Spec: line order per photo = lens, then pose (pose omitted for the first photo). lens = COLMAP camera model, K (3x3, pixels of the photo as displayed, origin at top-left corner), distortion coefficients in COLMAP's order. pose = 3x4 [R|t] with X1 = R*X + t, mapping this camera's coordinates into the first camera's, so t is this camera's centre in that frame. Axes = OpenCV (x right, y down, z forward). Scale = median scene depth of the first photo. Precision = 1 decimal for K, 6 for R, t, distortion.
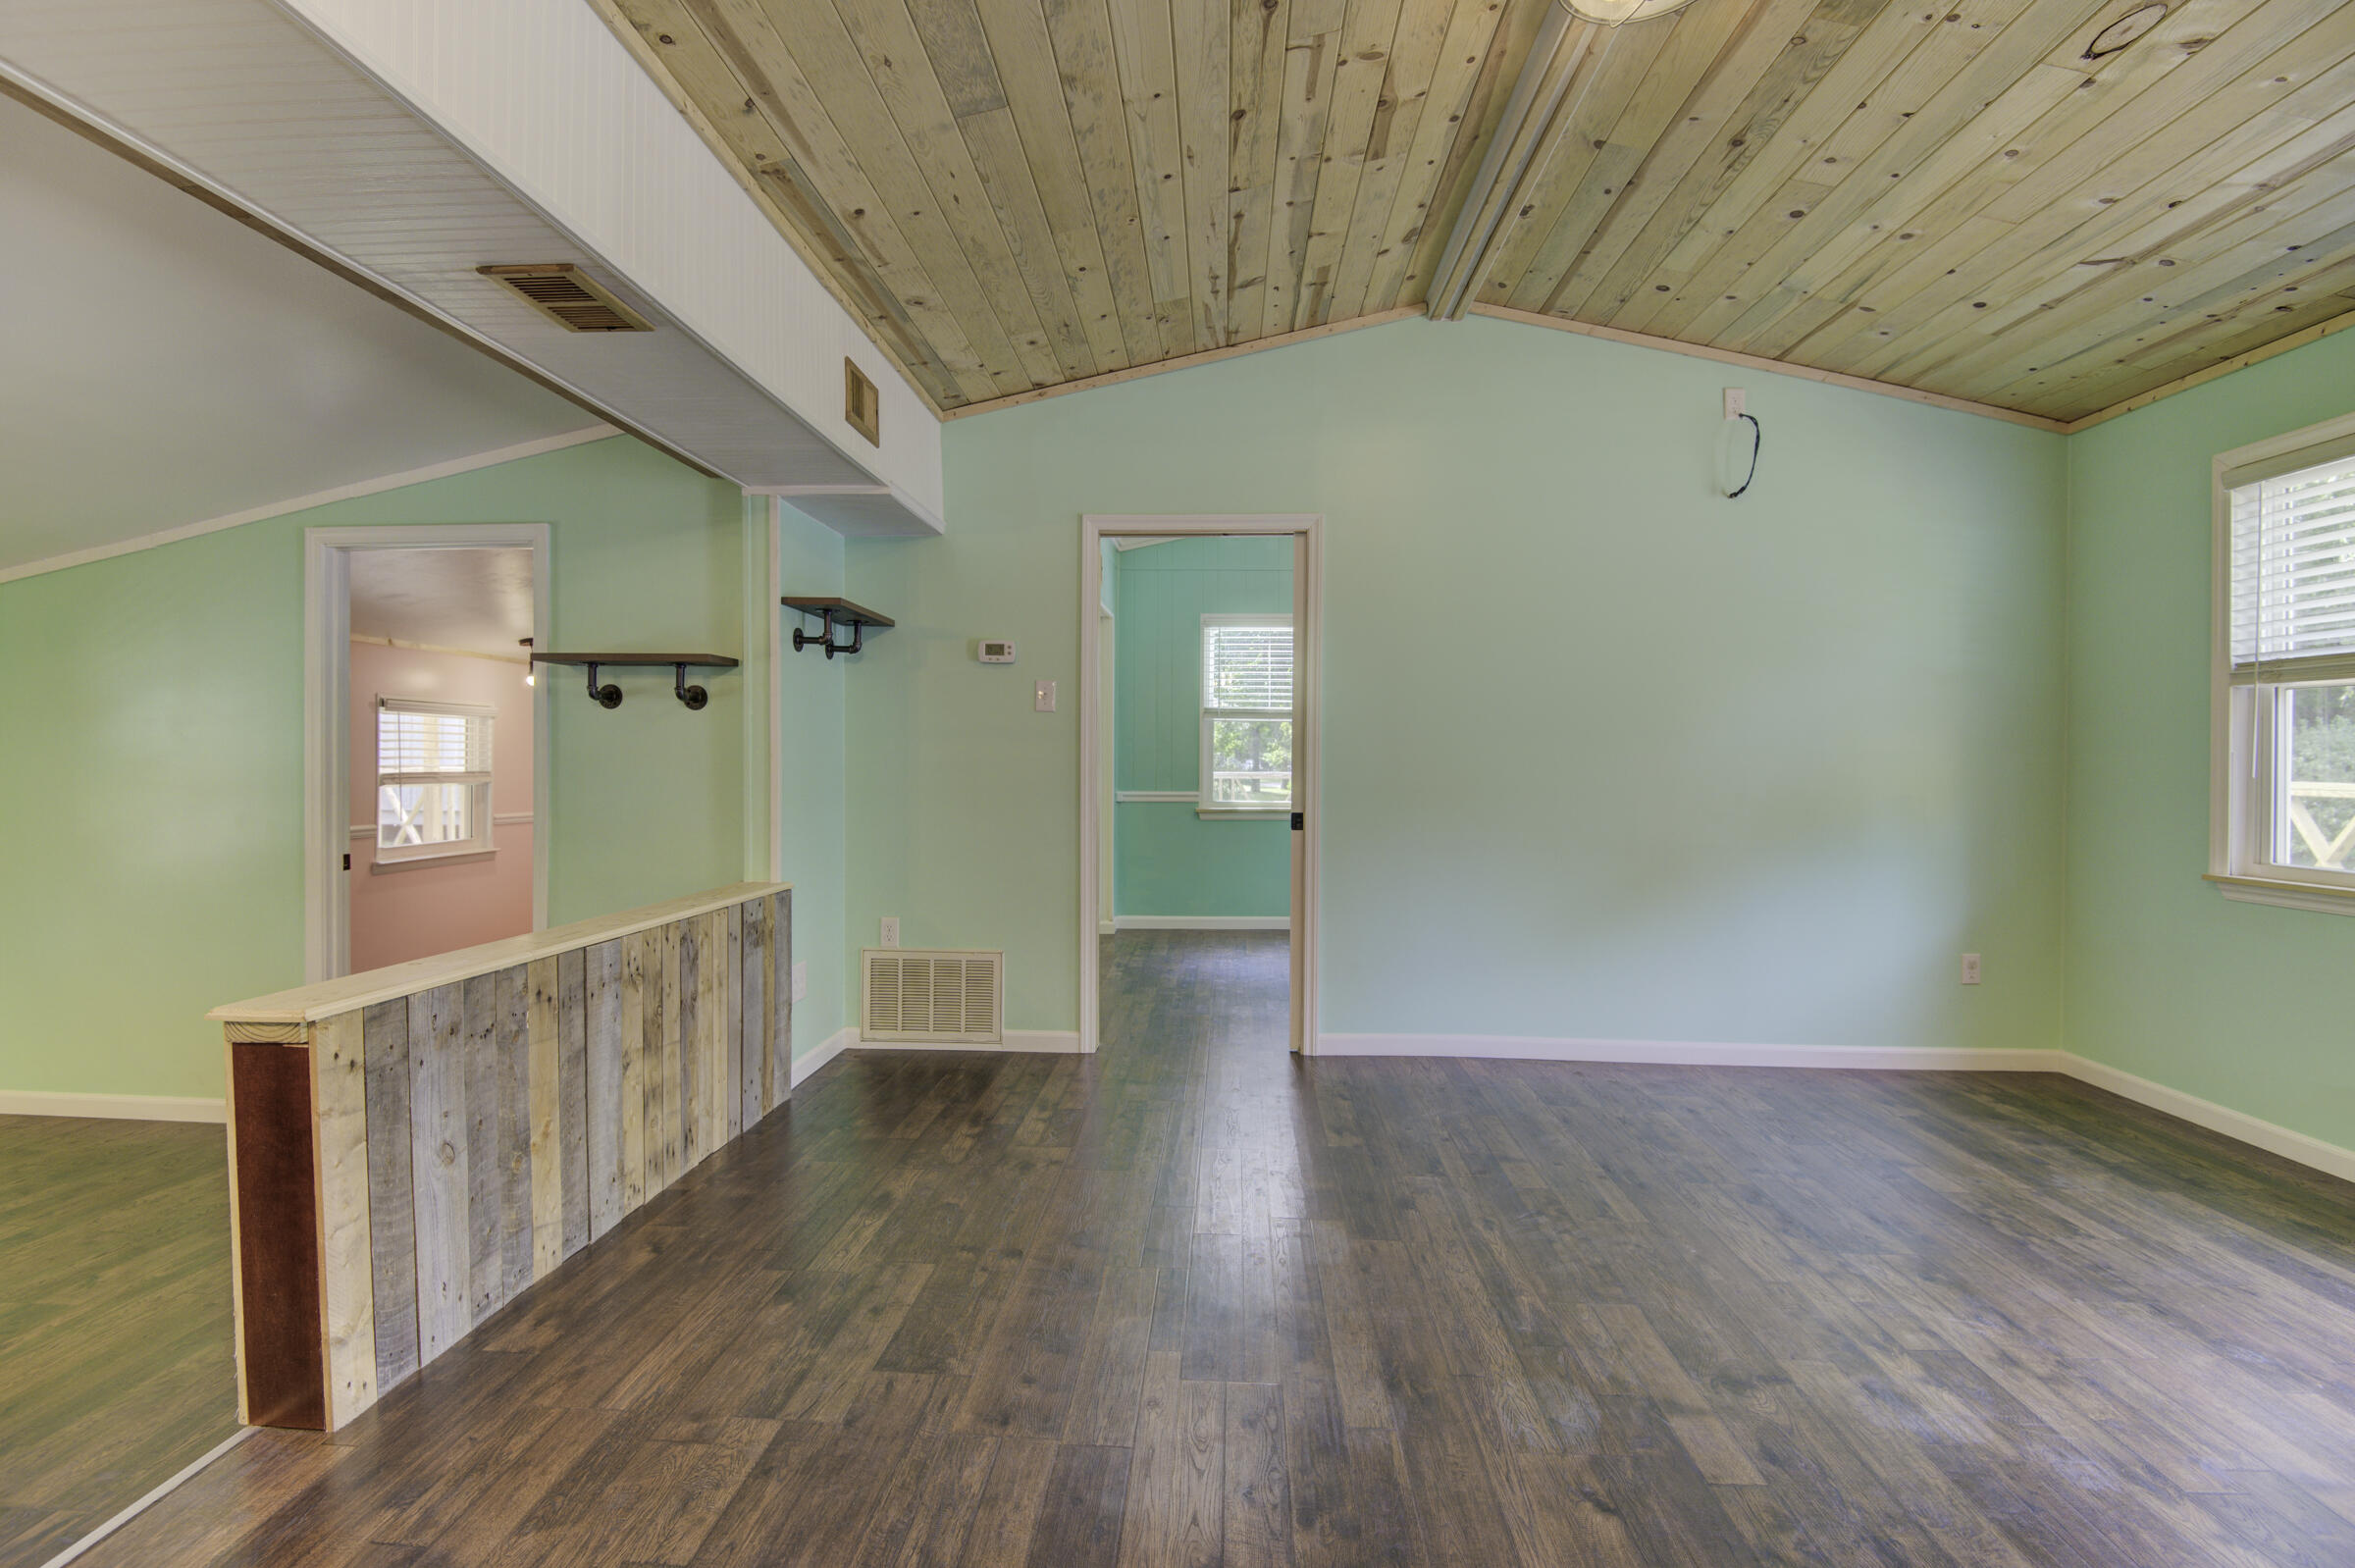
lens RADIAL K [[1084.7, 0, 1173.0], [0, 1084.7, 773.6], [0, 0, 1]] dist [0.003615, -0.014522]
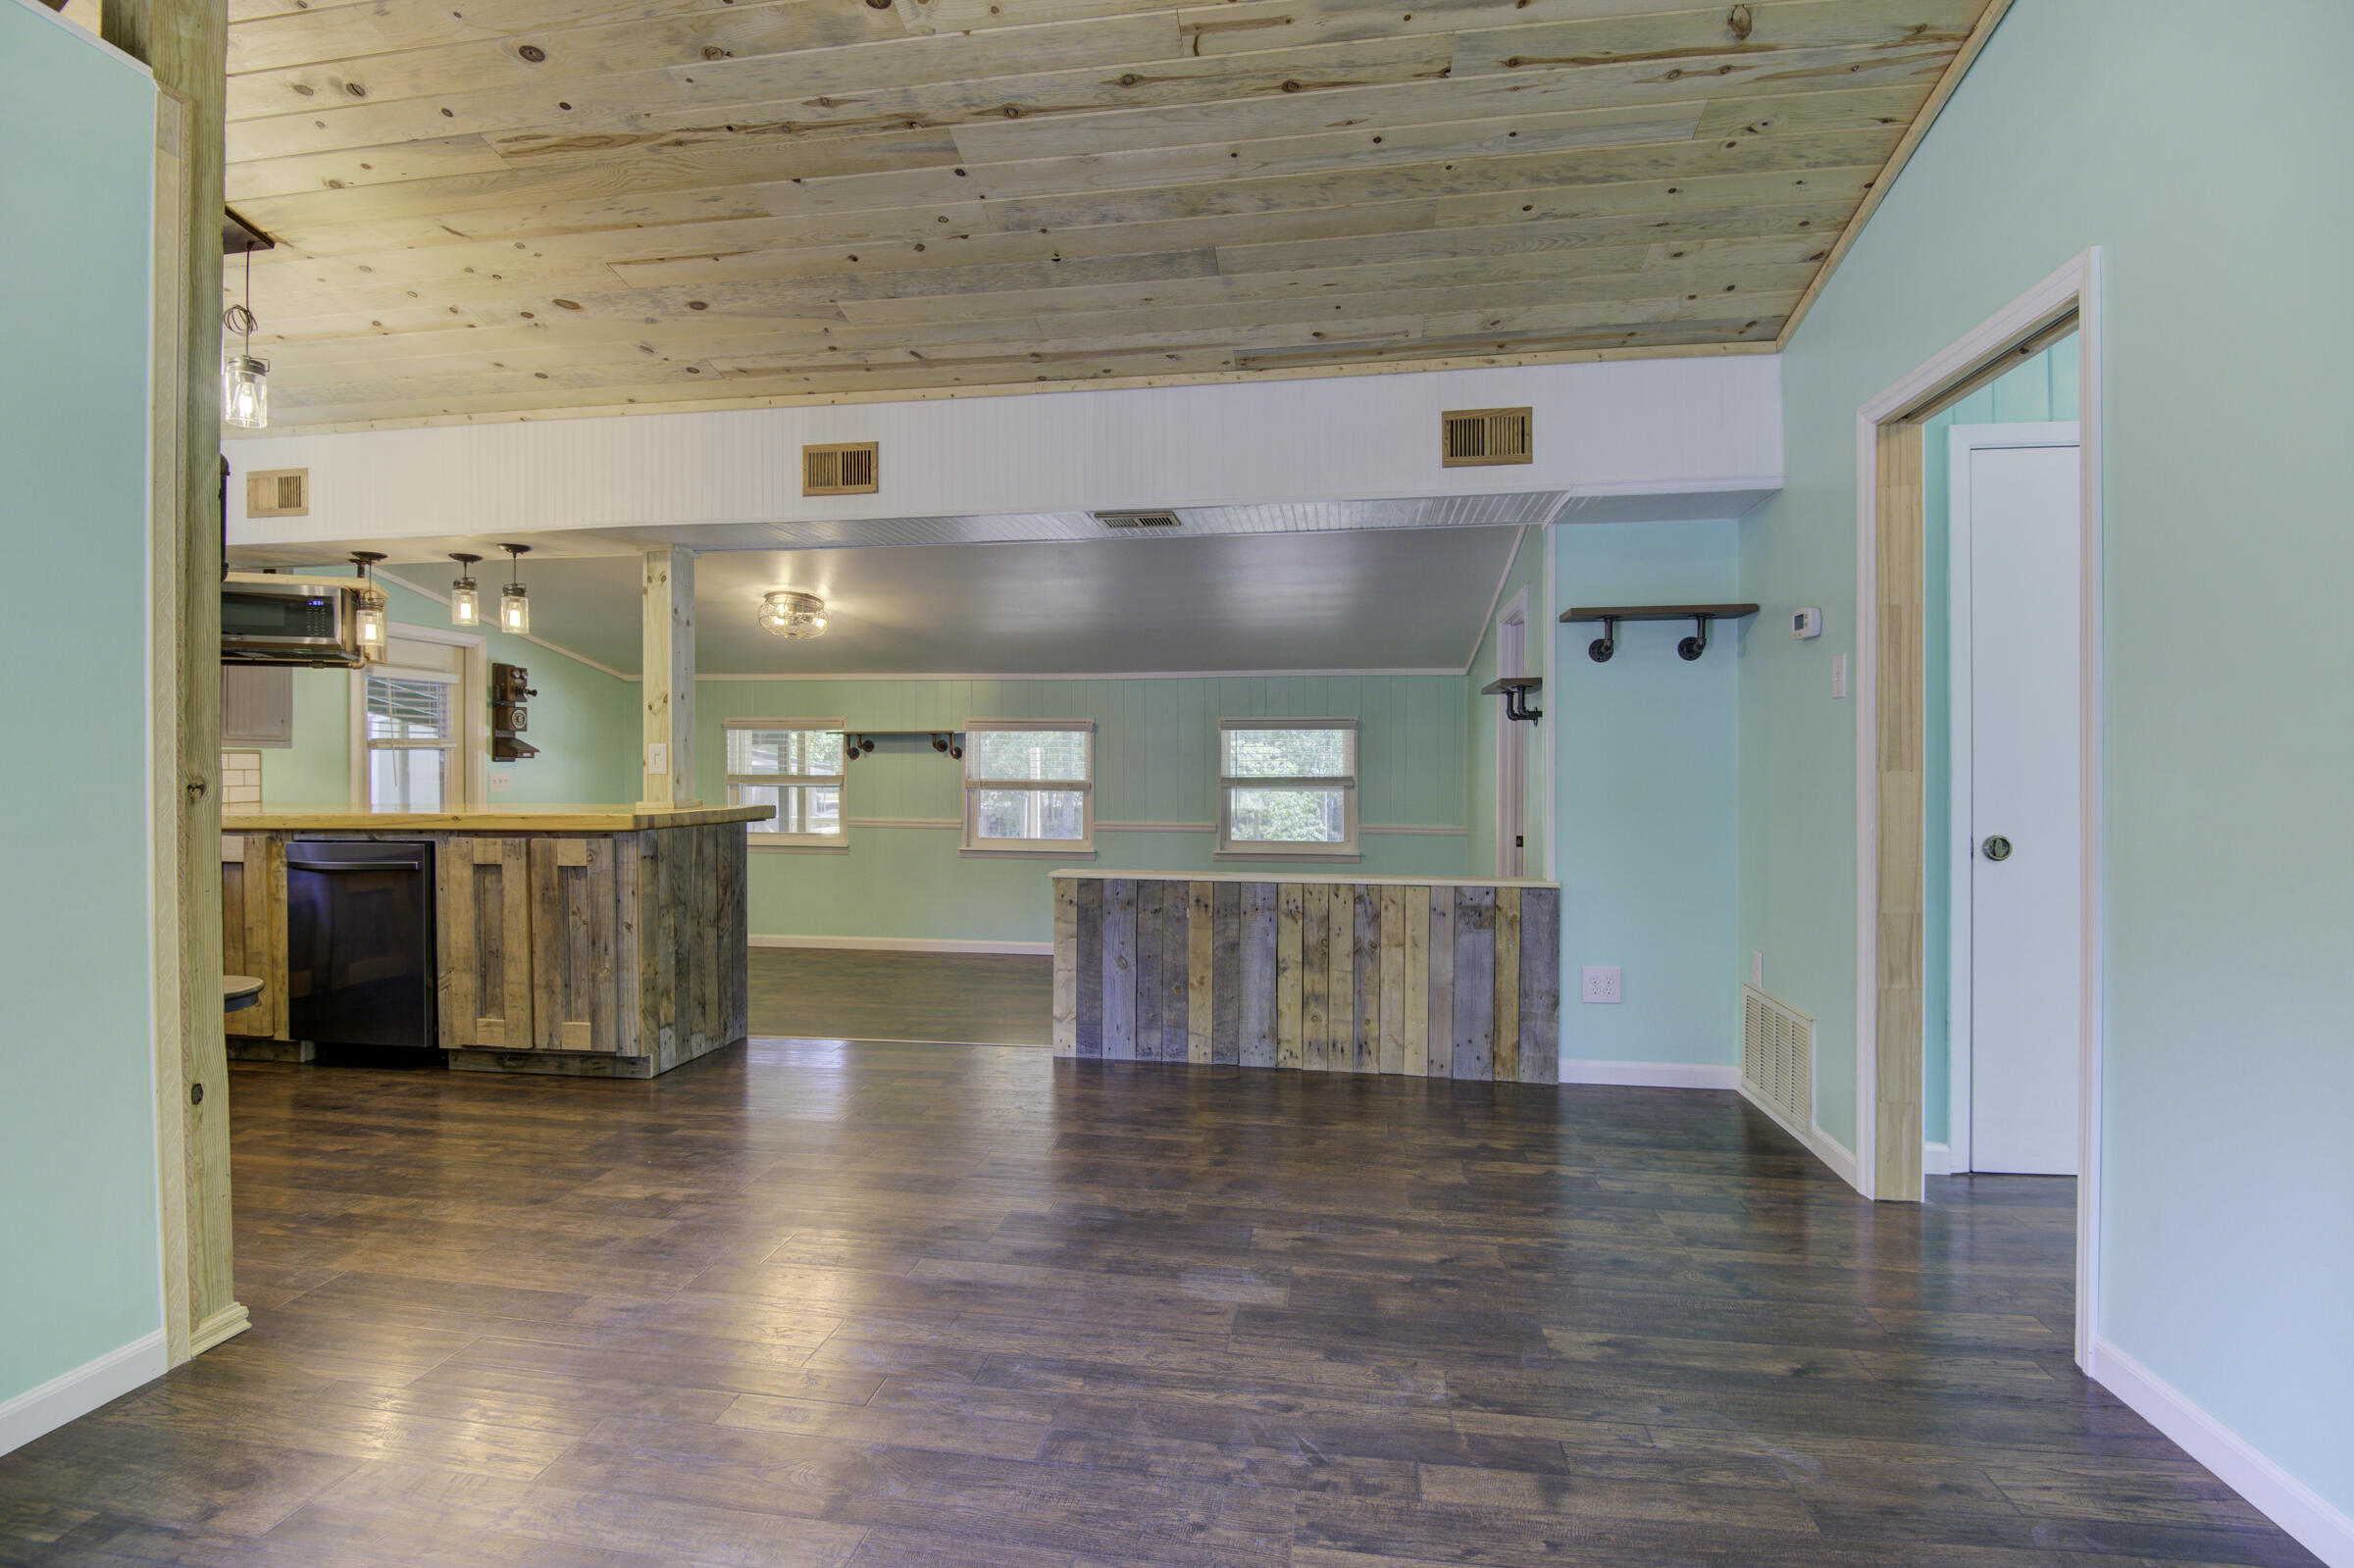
lens RADIAL K [[1074.9, 0, 1173.1], [0, 1074.9, 772.3], [0, 0, 1]] dist [0.021045, -0.033158]
pose [[-0.108366, -0.003883, -0.994103, 1.072050], [-0.012104, 0.999923, -0.002586, -0.000107], [0.994037, 0.011753, -0.108405, 1.065864]]
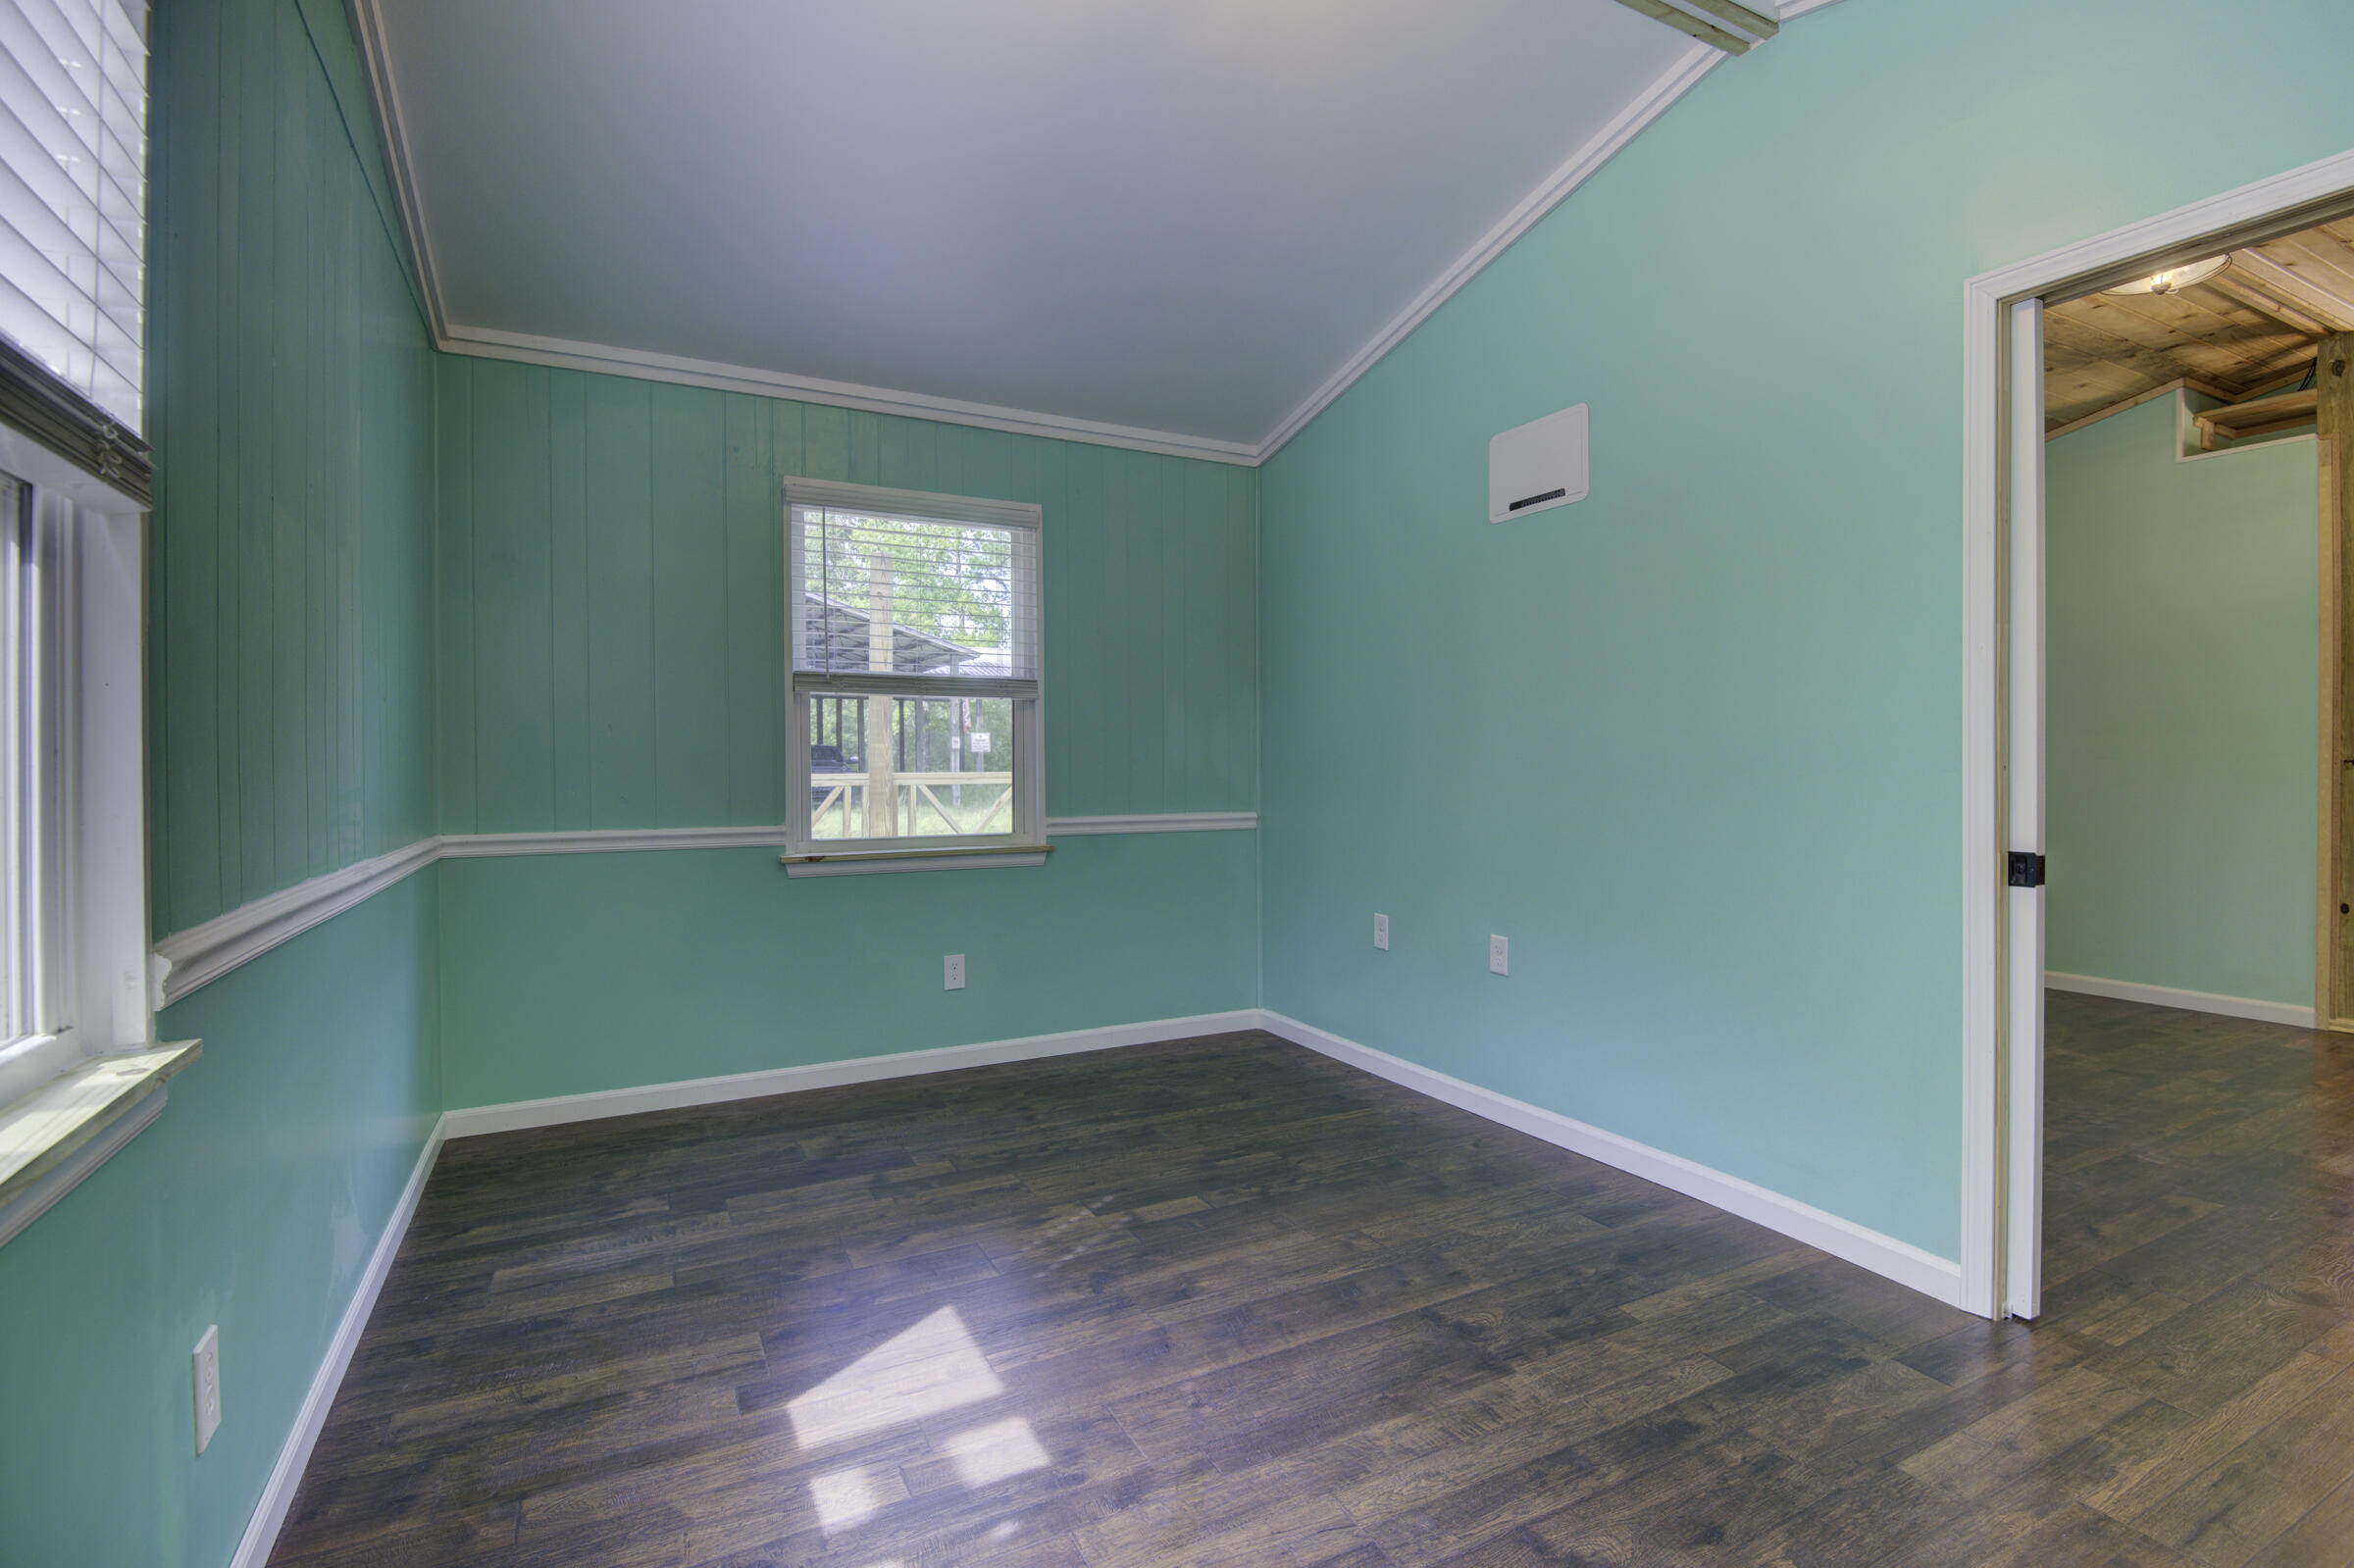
lens RADIAL K [[1103.8, 0, 1202.8], [0, 1103.8, 769.9], [0, 0, 1]] dist [0.002702, -0.015769]
pose [[-0.517743, -0.012718, 0.855442, -0.202349], [0.012021, 0.999683, 0.022137, -0.028991], [-0.855452, 0.021744, -0.517426, 2.697778]]
